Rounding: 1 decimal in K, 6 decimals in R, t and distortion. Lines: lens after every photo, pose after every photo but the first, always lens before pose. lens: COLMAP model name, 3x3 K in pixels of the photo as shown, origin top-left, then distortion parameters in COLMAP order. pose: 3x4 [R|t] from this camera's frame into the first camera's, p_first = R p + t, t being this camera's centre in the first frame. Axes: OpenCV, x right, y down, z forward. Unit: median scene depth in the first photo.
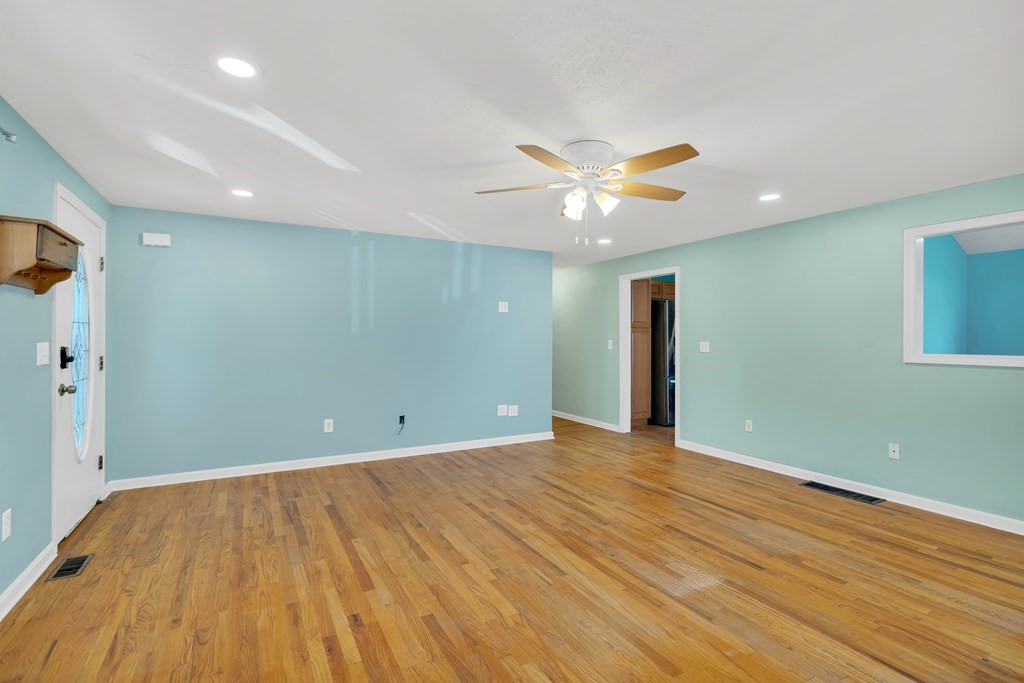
lens RADIAL K [[469.0, 0, 511.5], [0, 469.0, 336.6], [0, 0, 1]] dist [-0.000683, 0.000497]
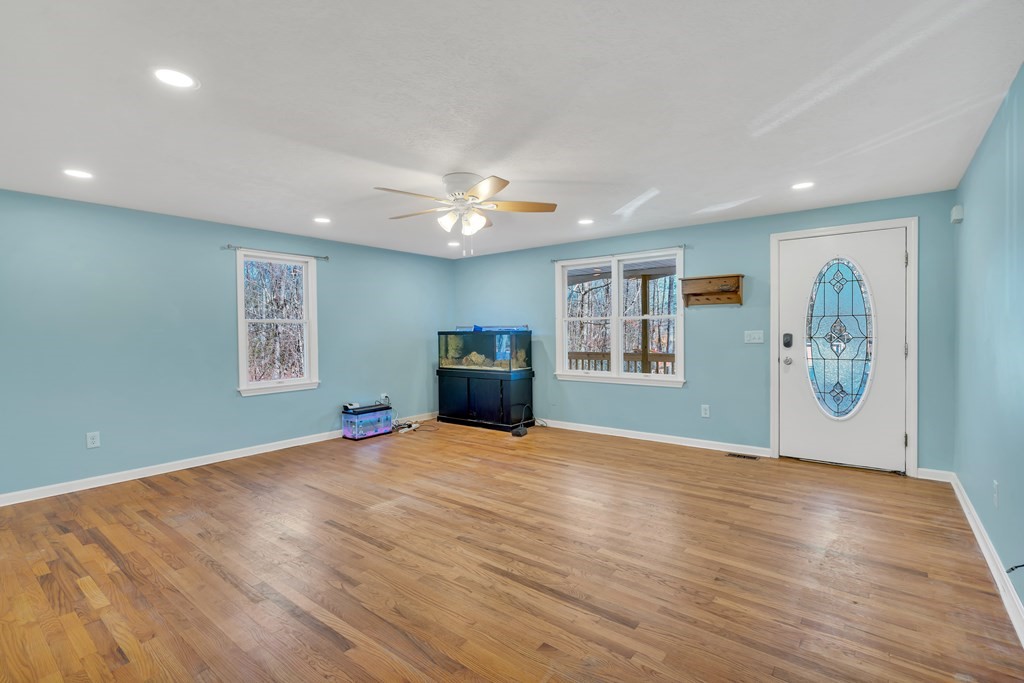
lens RADIAL K [[469.0, 0, 510.8], [0, 469.0, 341.7], [0, 0, 1]] dist [-0.000683, 0.000497]
pose [[-0.922002, 0.016611, -0.386829, 0.495426], [0.011493, 0.999813, 0.015541, 0.013314], [0.387015, 0.009883, -0.922020, 2.048721]]
